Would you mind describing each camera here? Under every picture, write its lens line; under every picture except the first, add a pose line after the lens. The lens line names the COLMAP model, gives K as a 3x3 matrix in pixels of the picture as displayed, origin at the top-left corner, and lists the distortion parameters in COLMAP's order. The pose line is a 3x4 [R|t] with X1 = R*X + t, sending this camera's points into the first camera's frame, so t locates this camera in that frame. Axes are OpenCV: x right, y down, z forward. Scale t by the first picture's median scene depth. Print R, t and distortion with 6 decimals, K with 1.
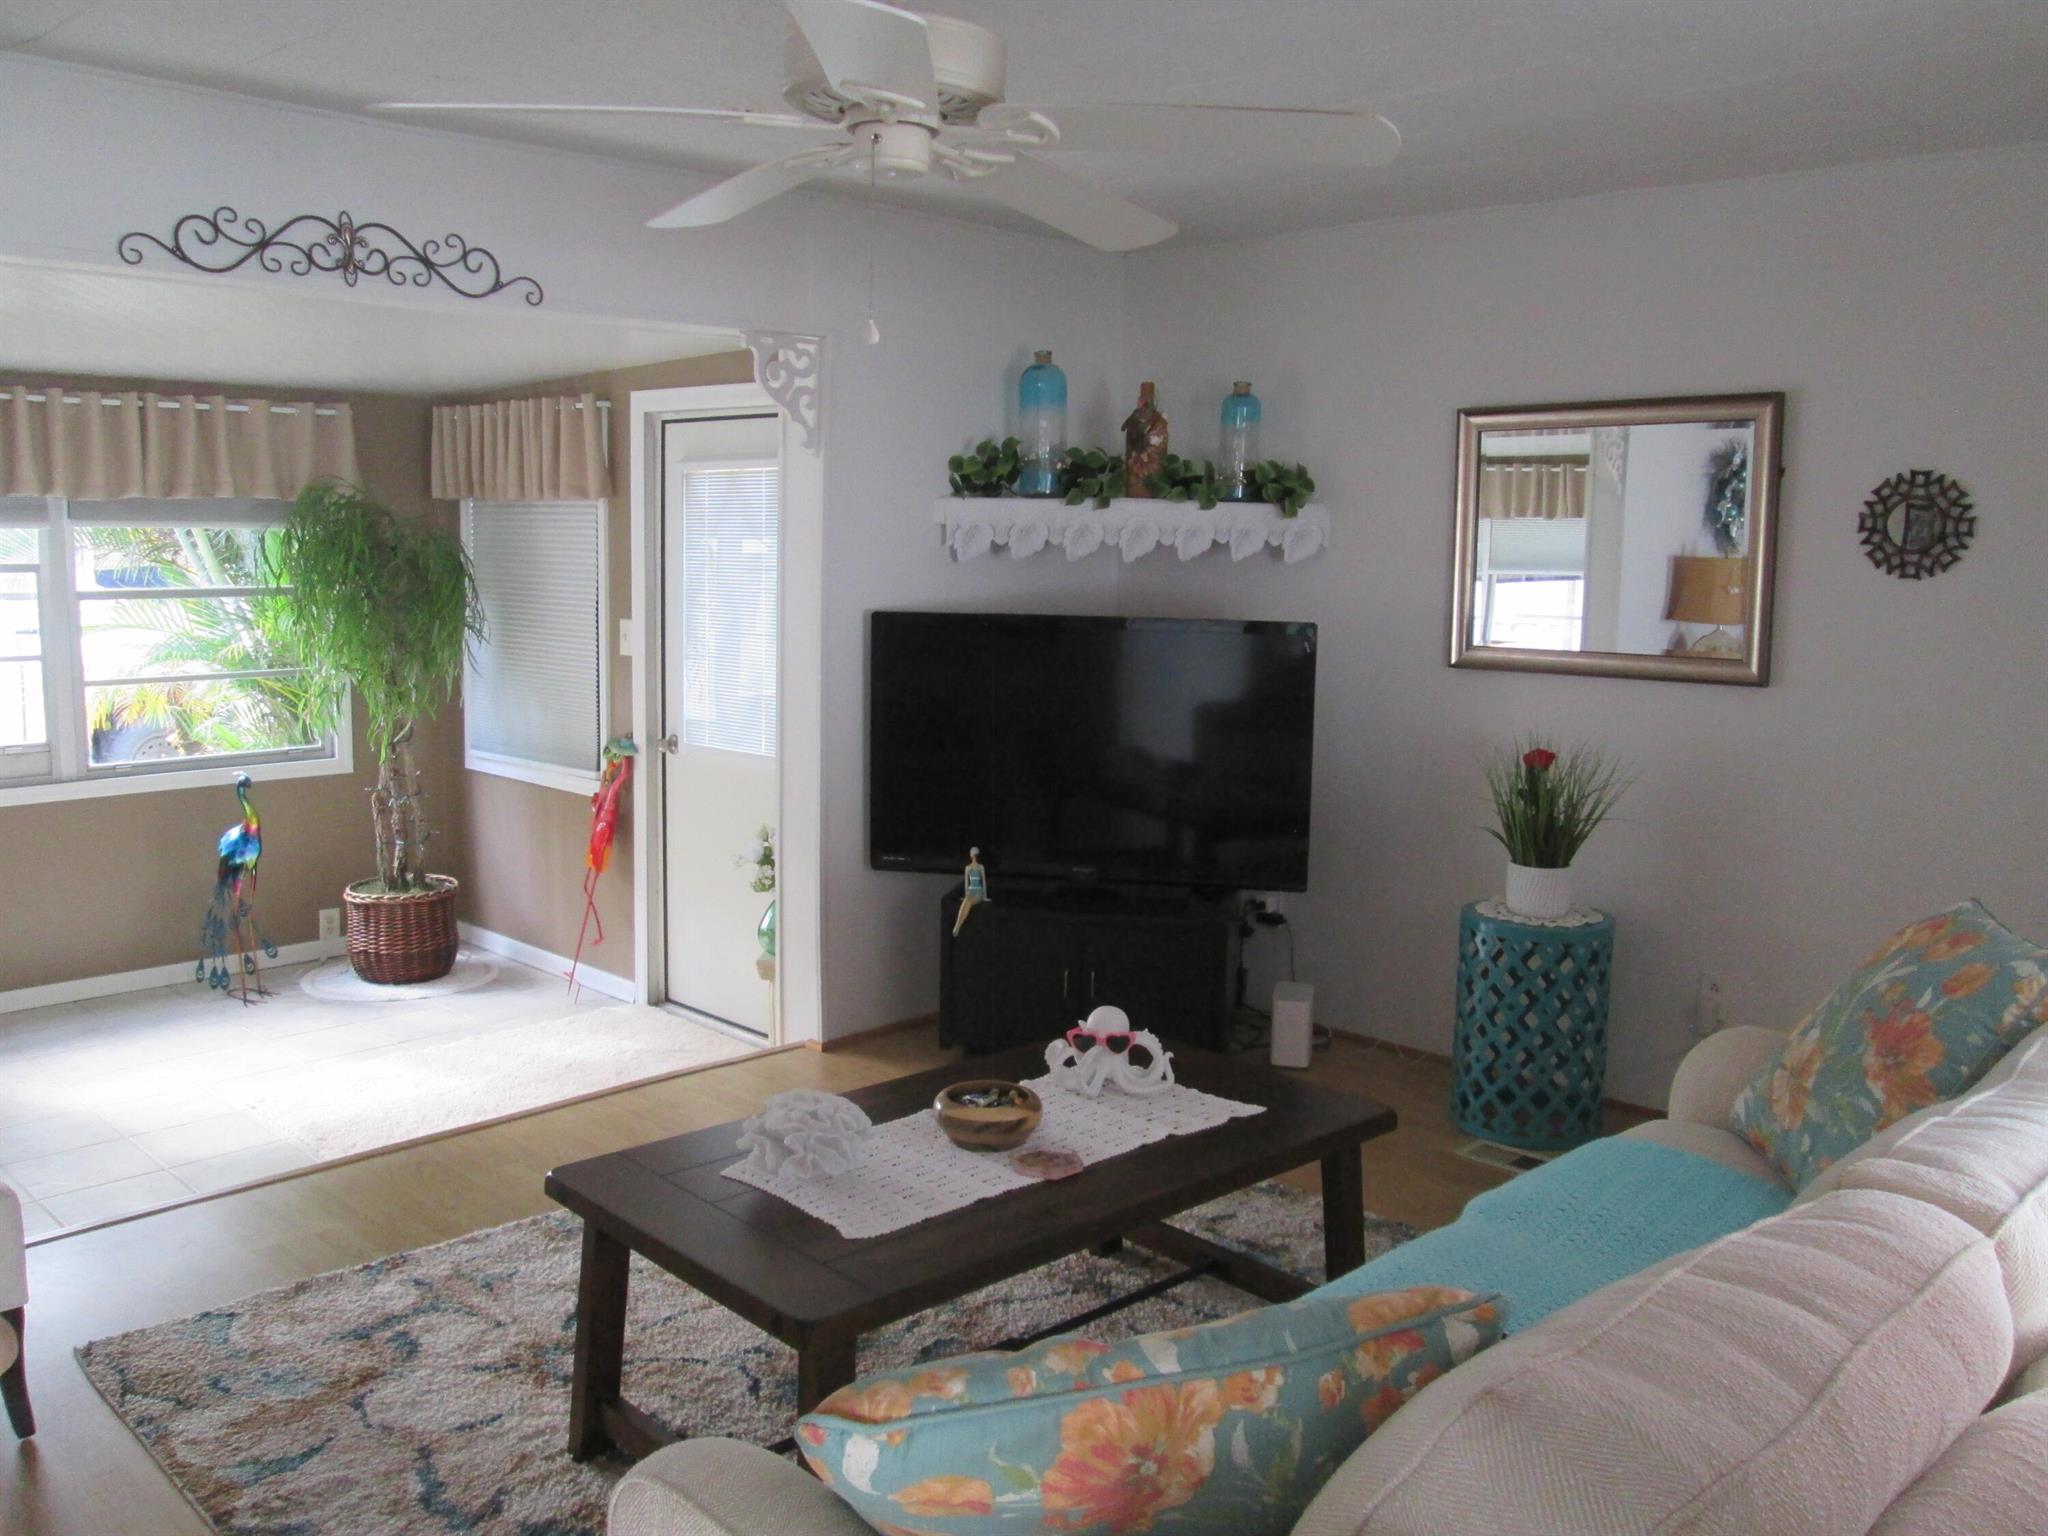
lens RADIAL K [[1688.2, 0, 1026.0], [0, 1688.2, 761.6], [0, 0, 1]] dist [-0.051903, 0.015553]
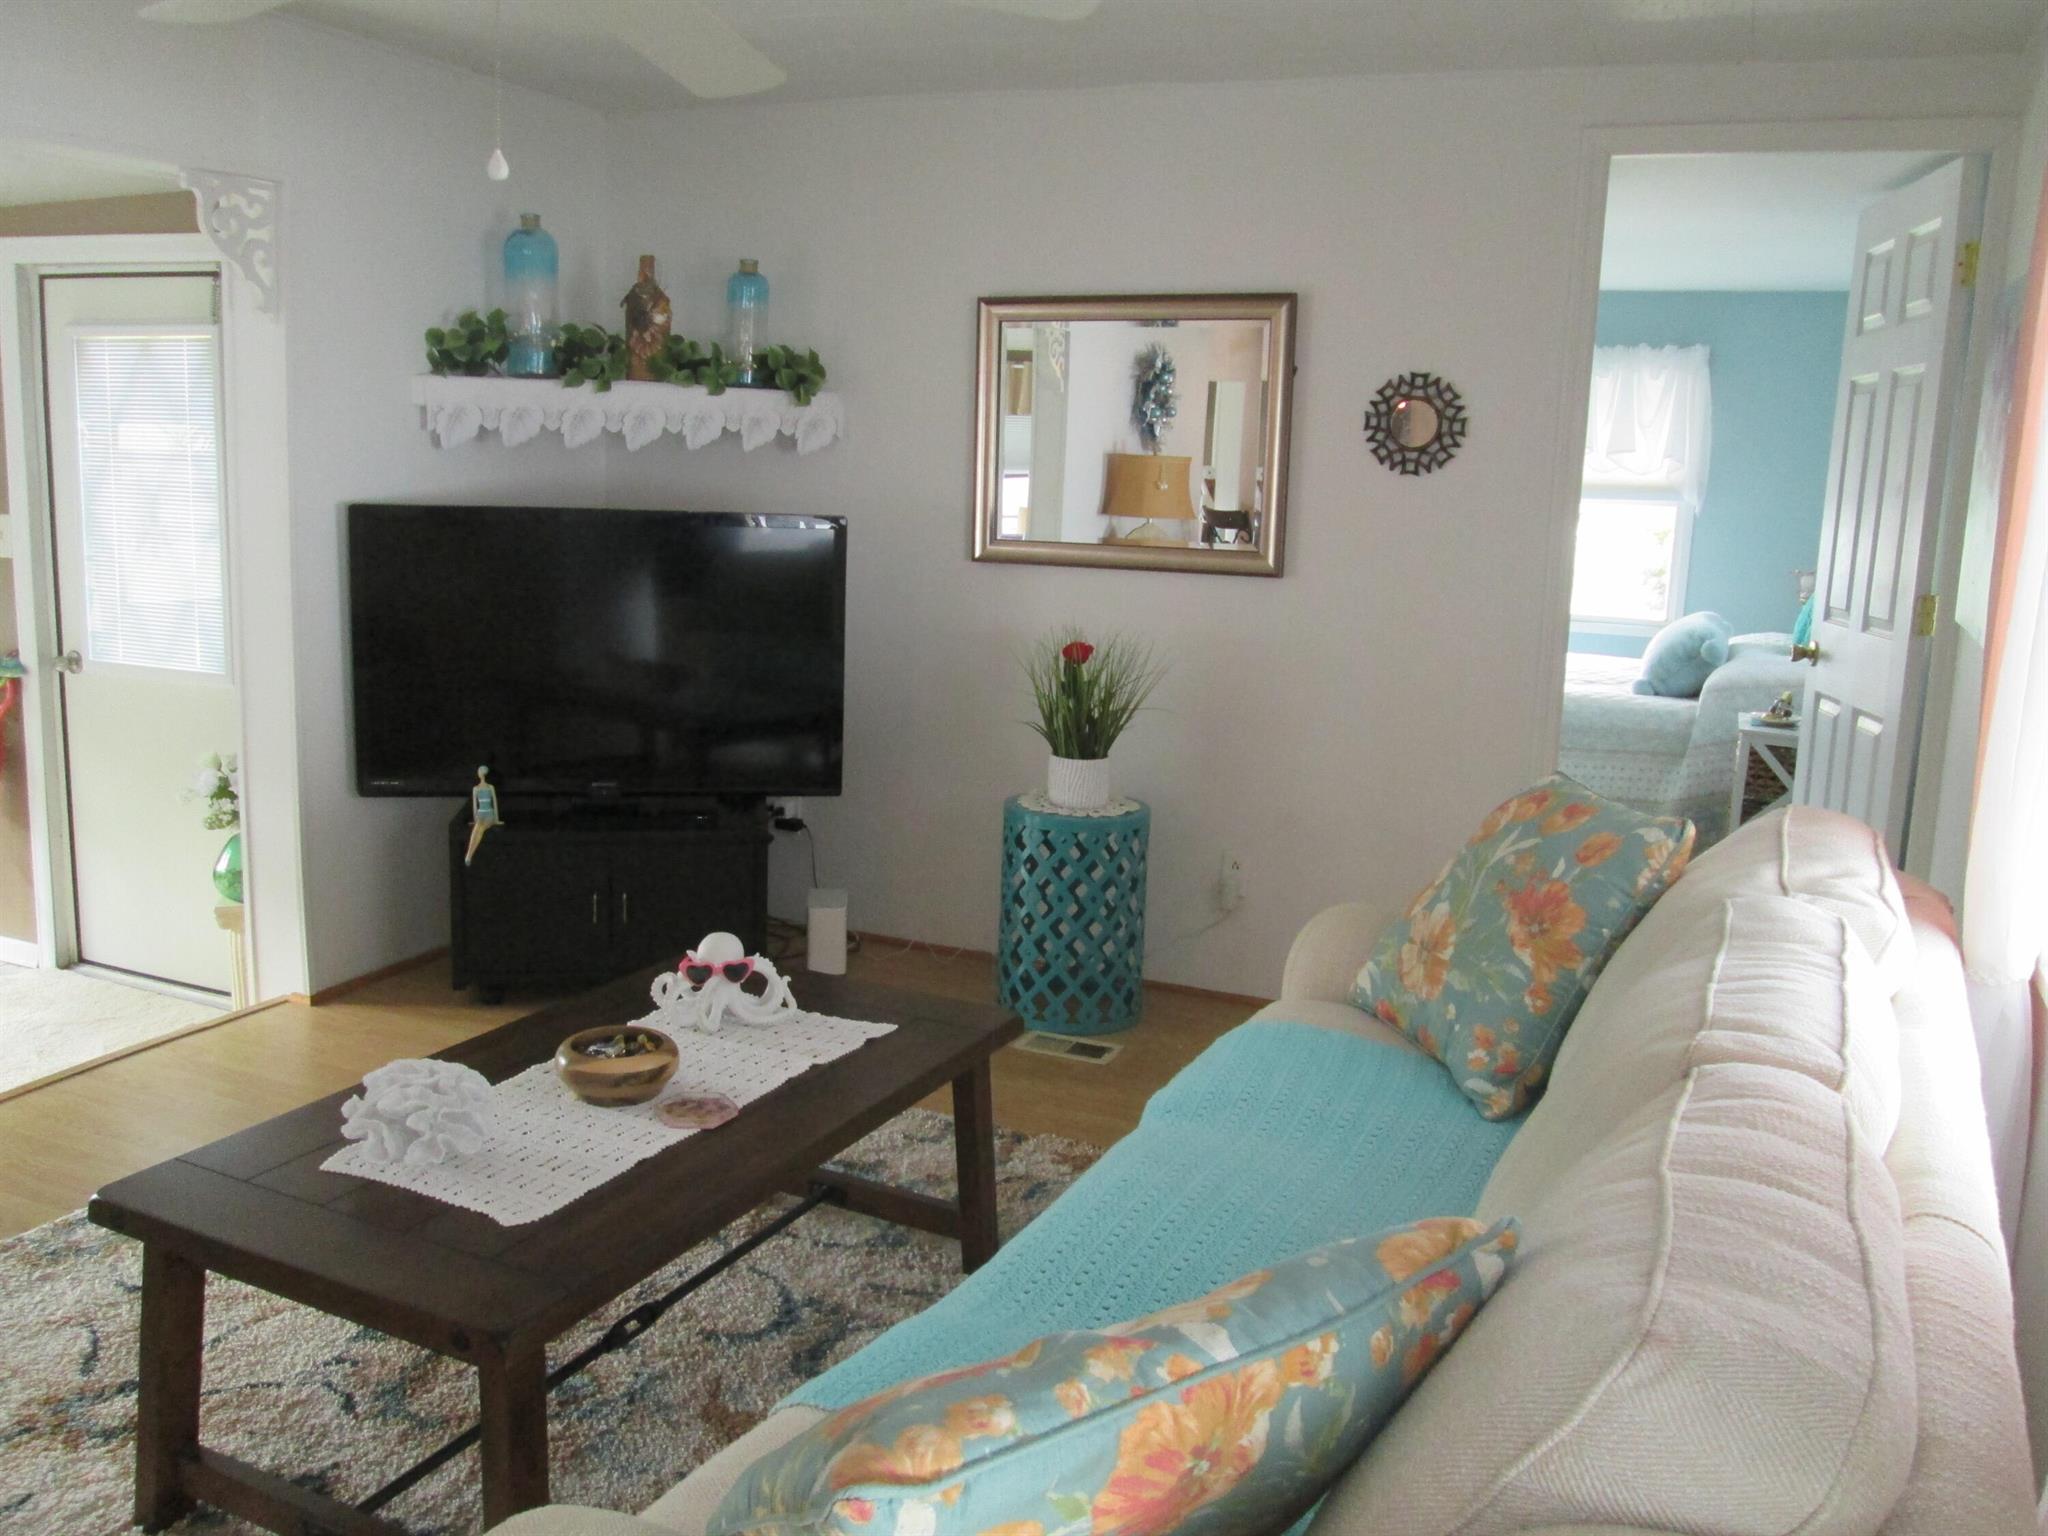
lens RADIAL K [[1694.6, 0, 1029.0], [0, 1694.6, 759.6], [0, 0, 1]] dist [-0.046940, 0.020968]
pose [[0.935988, -0.047870, 0.348762, -0.084575], [0.027150, 0.997577, 0.064061, -0.003251], [-0.350983, -0.050491, 0.935019, 0.060452]]
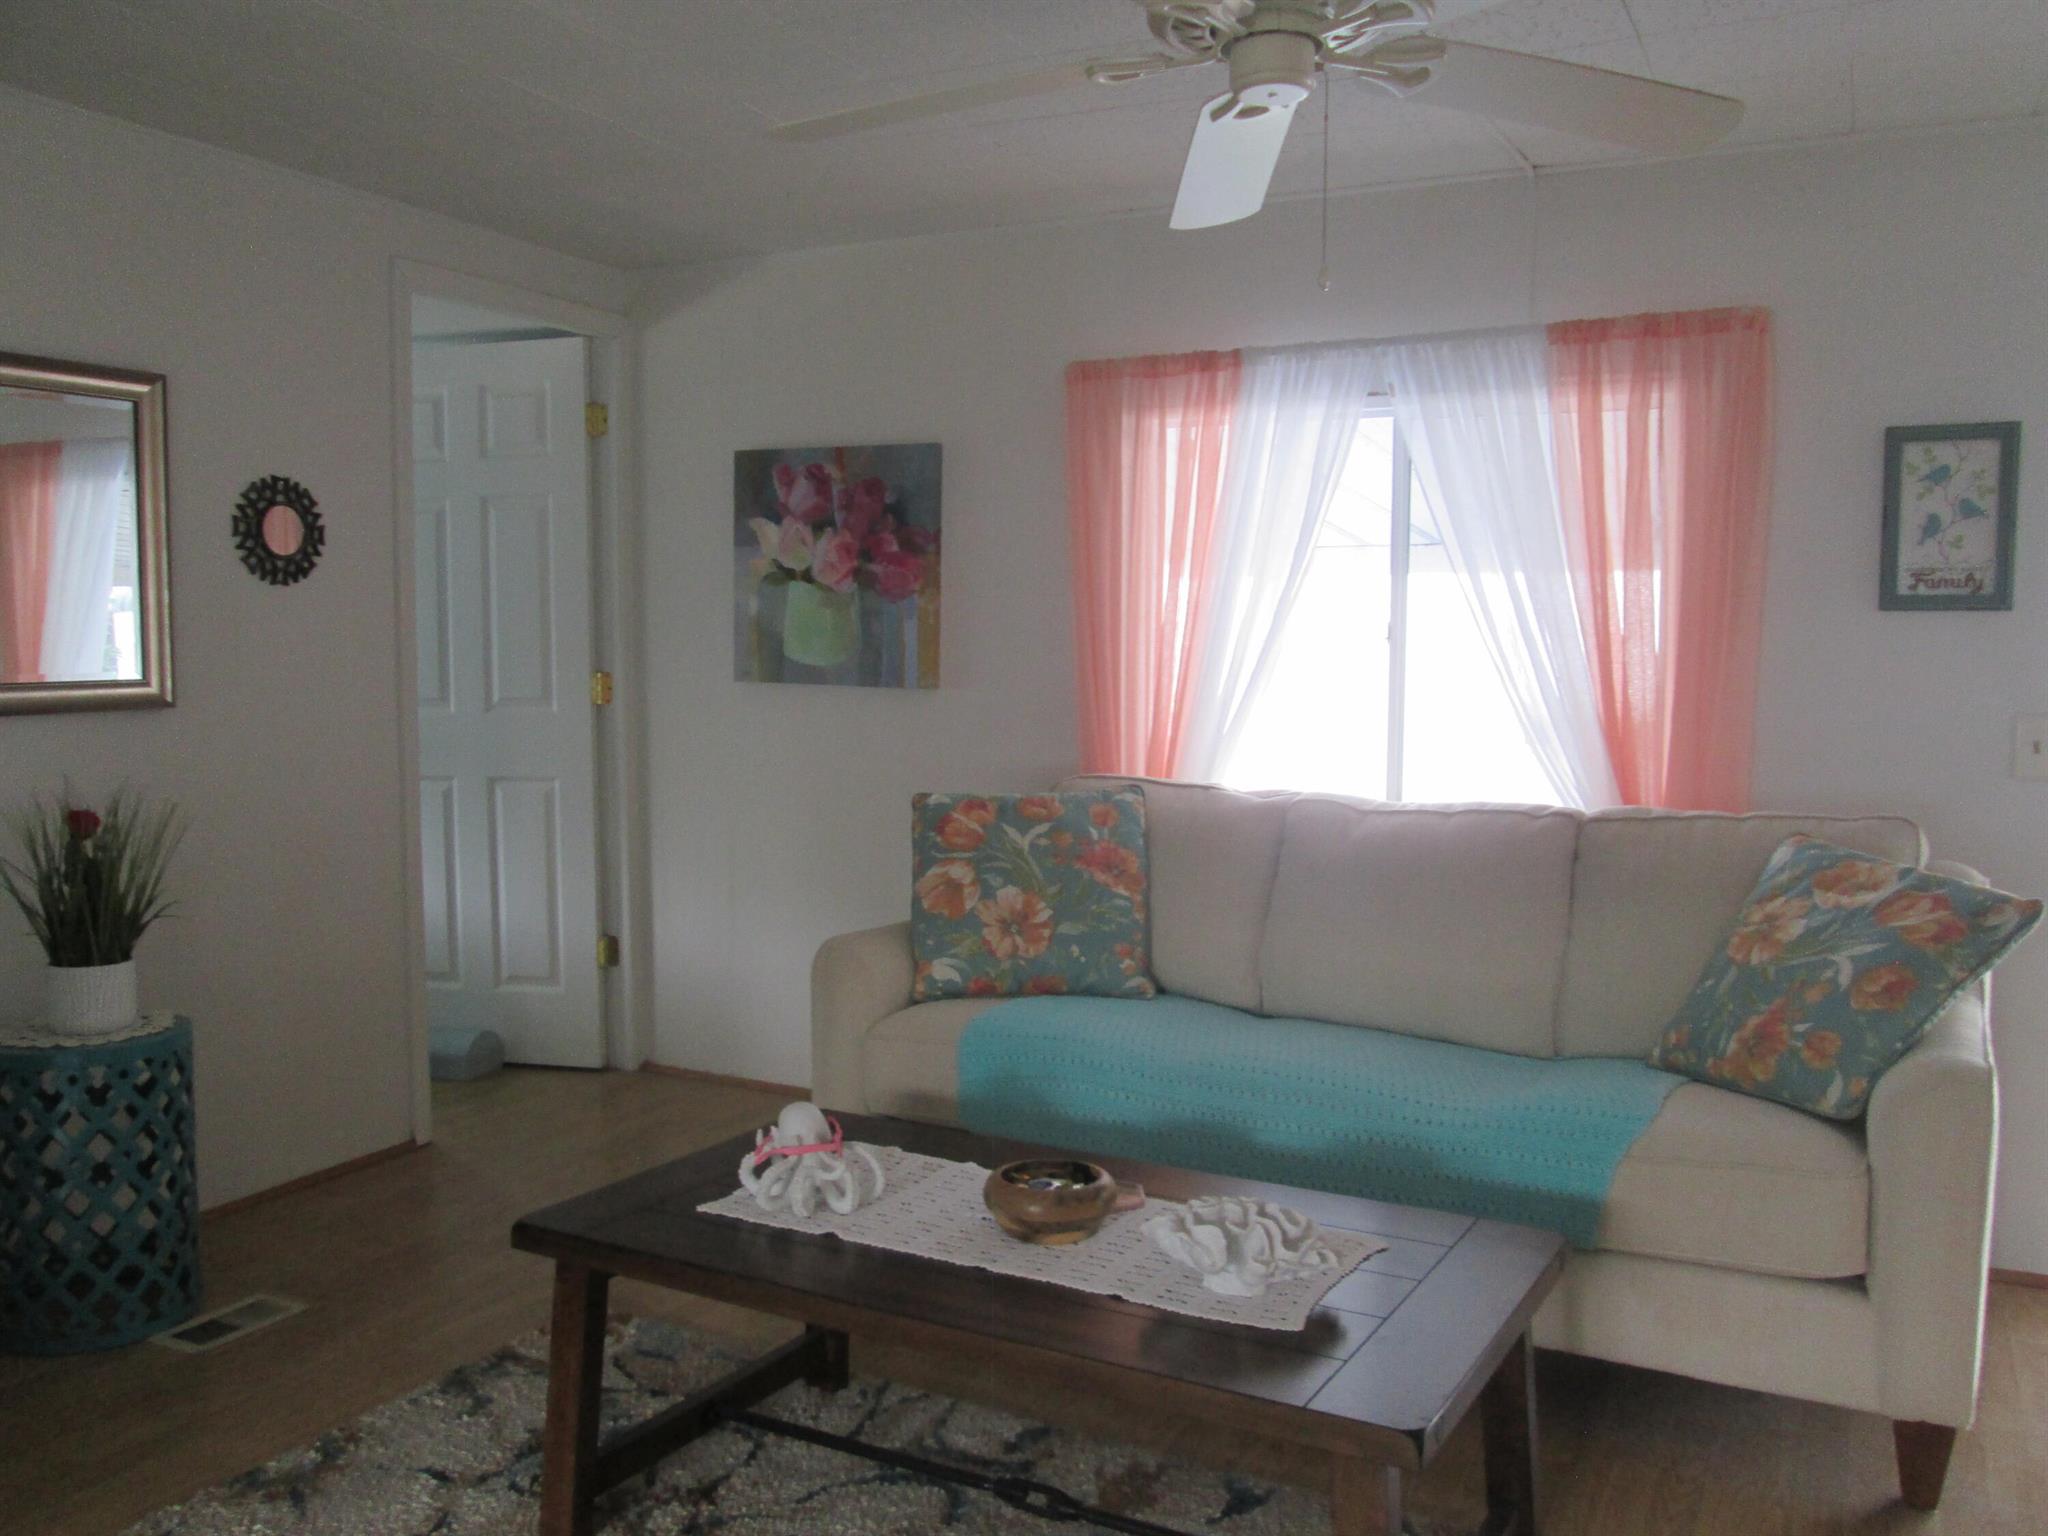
lens RADIAL K [[1691.4, 0, 1026.3], [0, 1691.4, 769.5], [0, 0, 1]] dist [0.001213, 0.002373]
pose [[-0.293010, -0.100473, 0.950816, -0.568077], [0.113259, 0.983814, 0.138863, -0.089607], [-0.949378, 0.148377, -0.276887, 0.859071]]
